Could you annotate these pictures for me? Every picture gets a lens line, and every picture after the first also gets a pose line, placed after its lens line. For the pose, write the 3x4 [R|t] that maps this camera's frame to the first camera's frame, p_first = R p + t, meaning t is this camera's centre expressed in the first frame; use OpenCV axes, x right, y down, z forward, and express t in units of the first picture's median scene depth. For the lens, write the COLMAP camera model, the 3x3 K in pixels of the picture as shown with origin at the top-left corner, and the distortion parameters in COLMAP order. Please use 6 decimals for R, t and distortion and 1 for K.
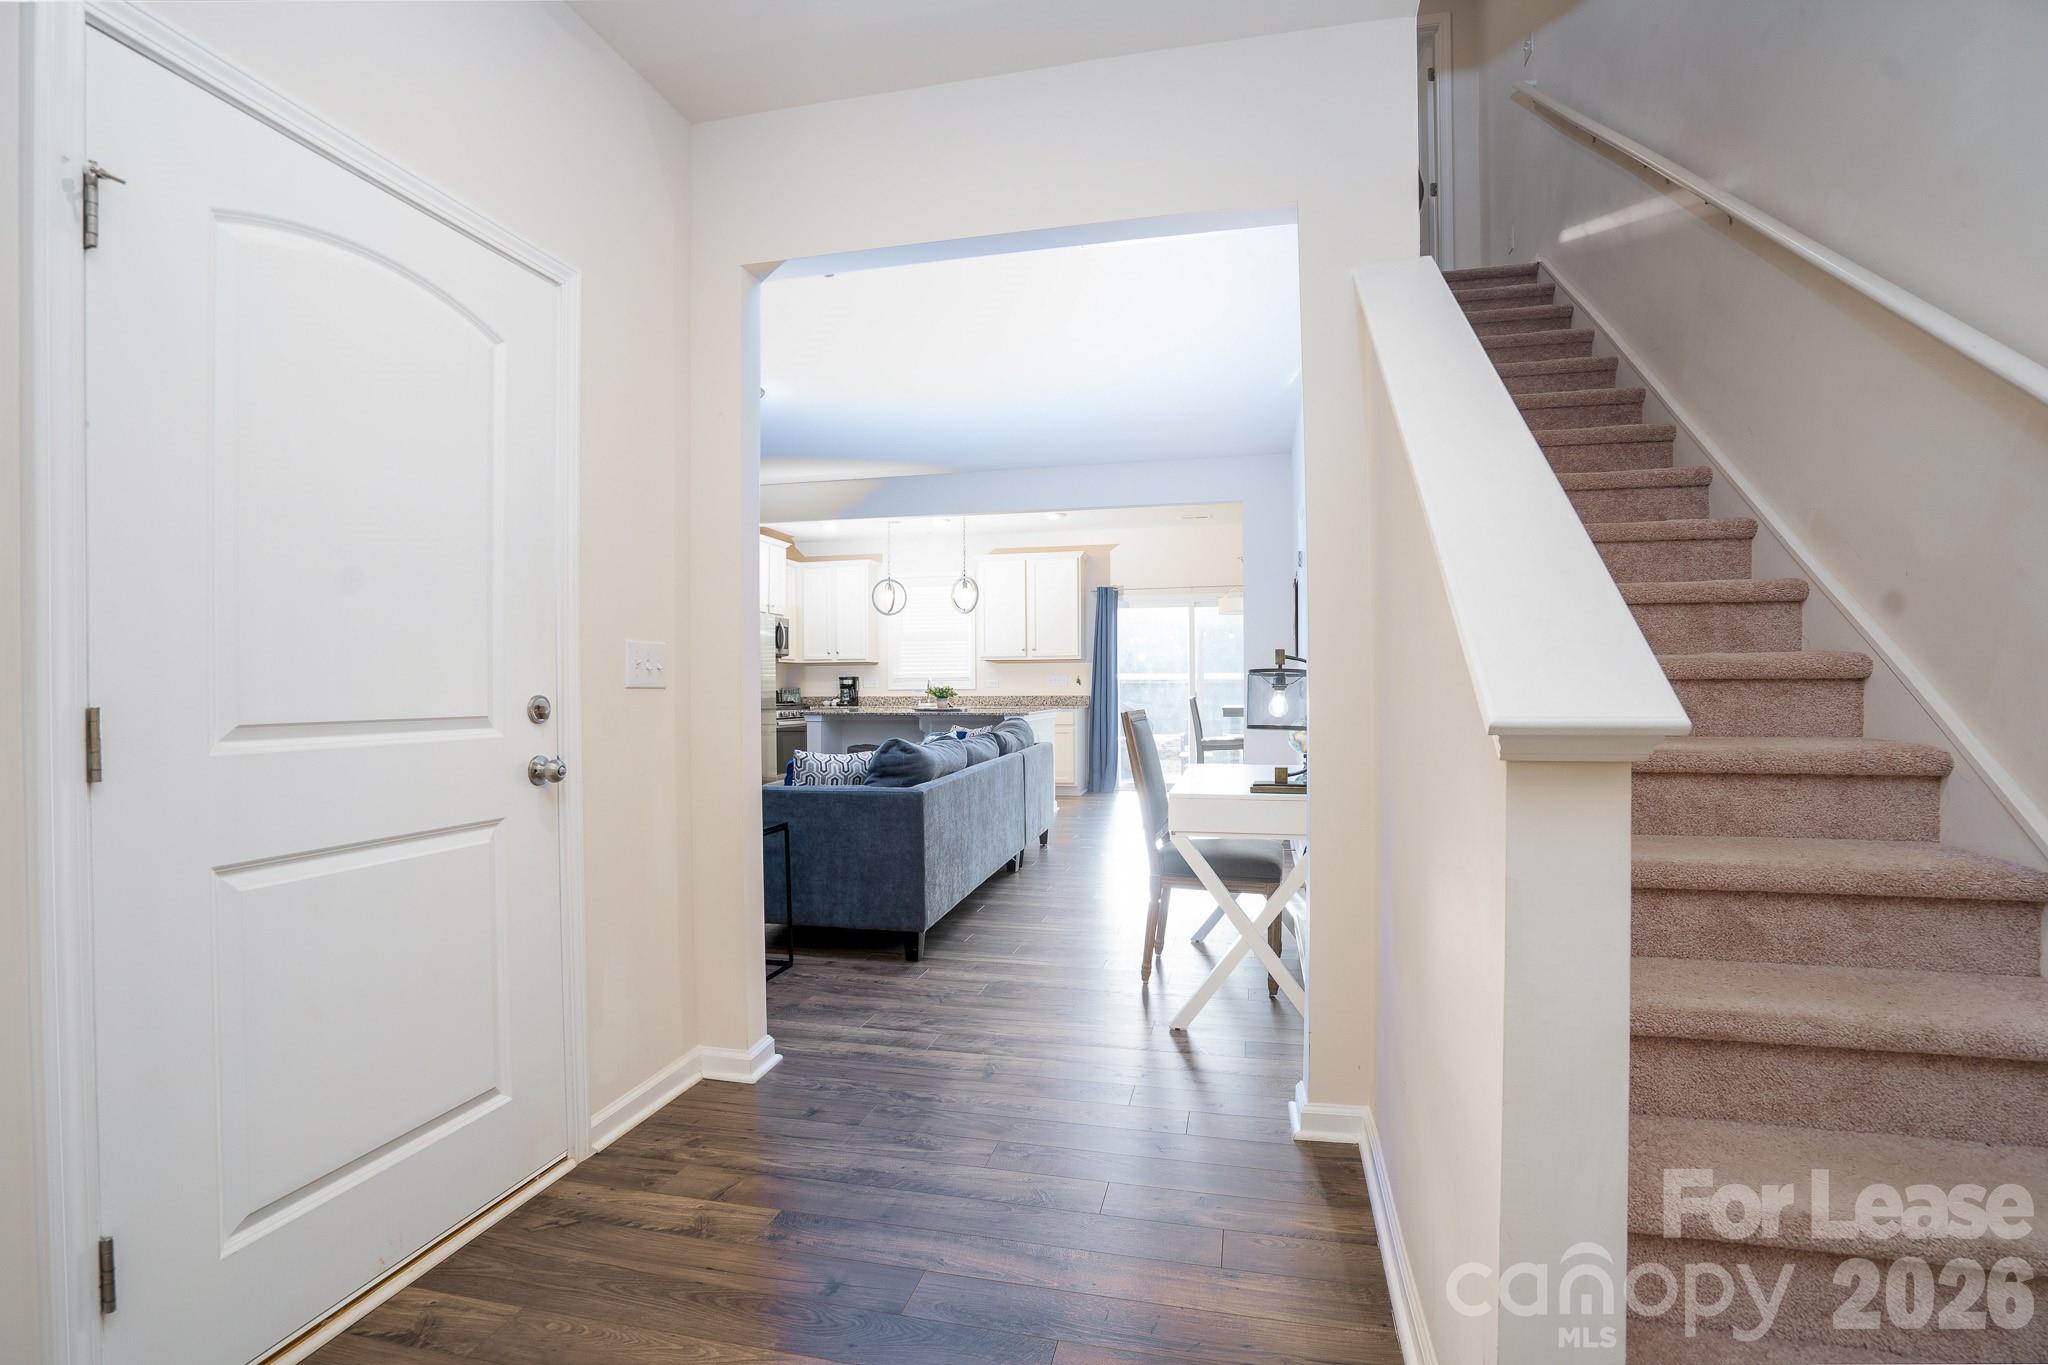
lens RADIAL K [[941.9, 0, 1024.0], [0, 941.9, 682.5], [0, 0, 1]] dist [-0.000284, -0.000024]
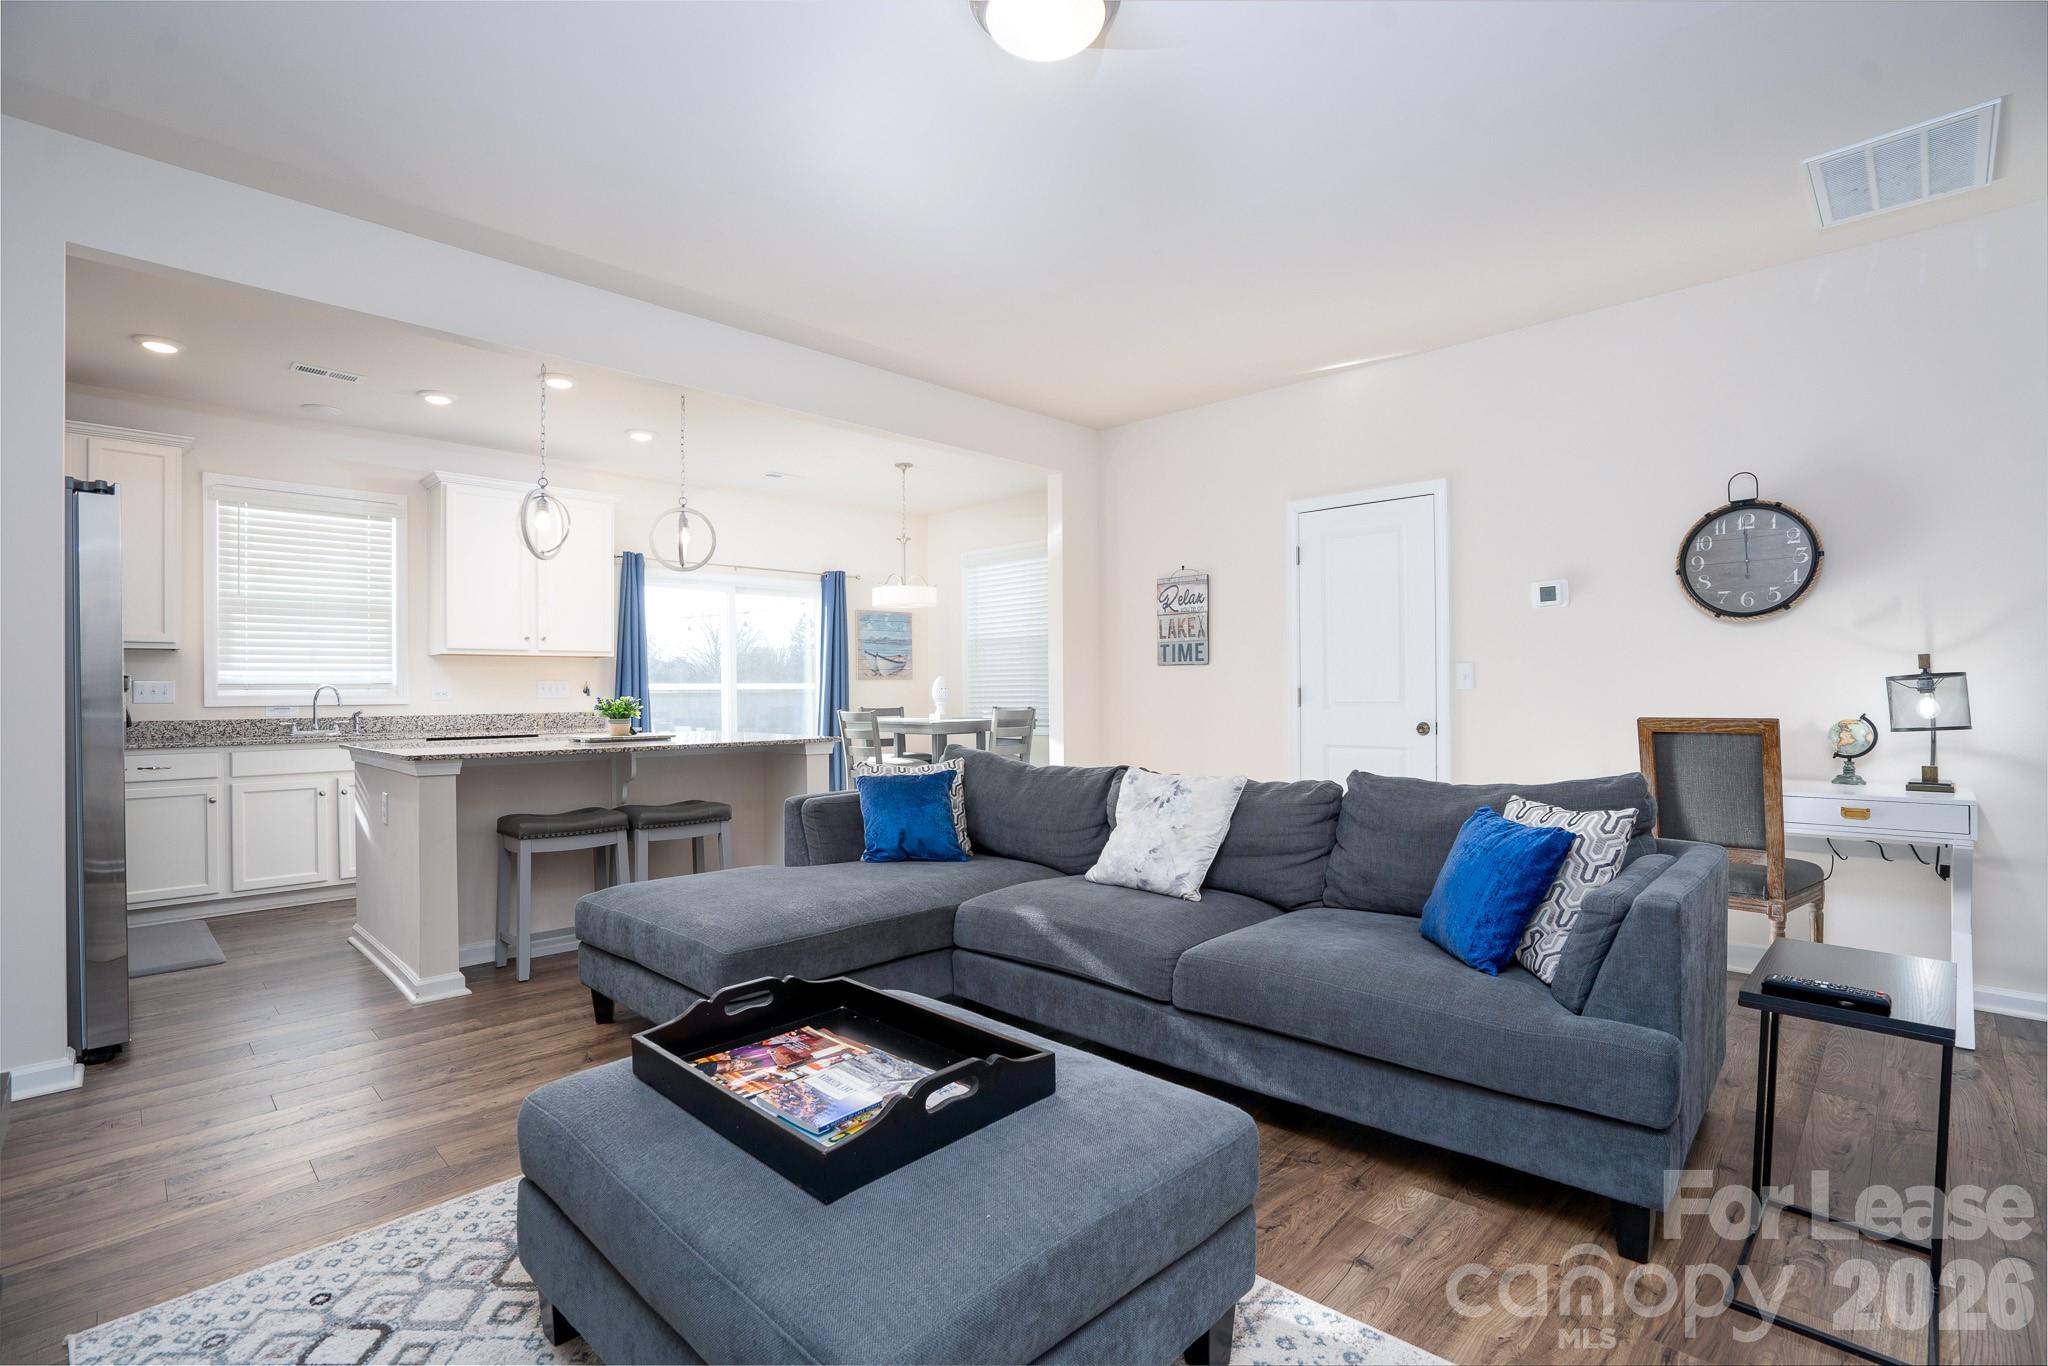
lens RADIAL K [[941.9, 0, 1024.0], [0, 941.9, 683.0], [0, 0, 1]] dist [-0.000284, -0.000024]
pose [[0.512449, 0.010346, 0.858655, -0.647426], [0.002137, 0.999909, -0.013323, 0.004854], [-0.858715, 0.008662, 0.512381, 0.743161]]
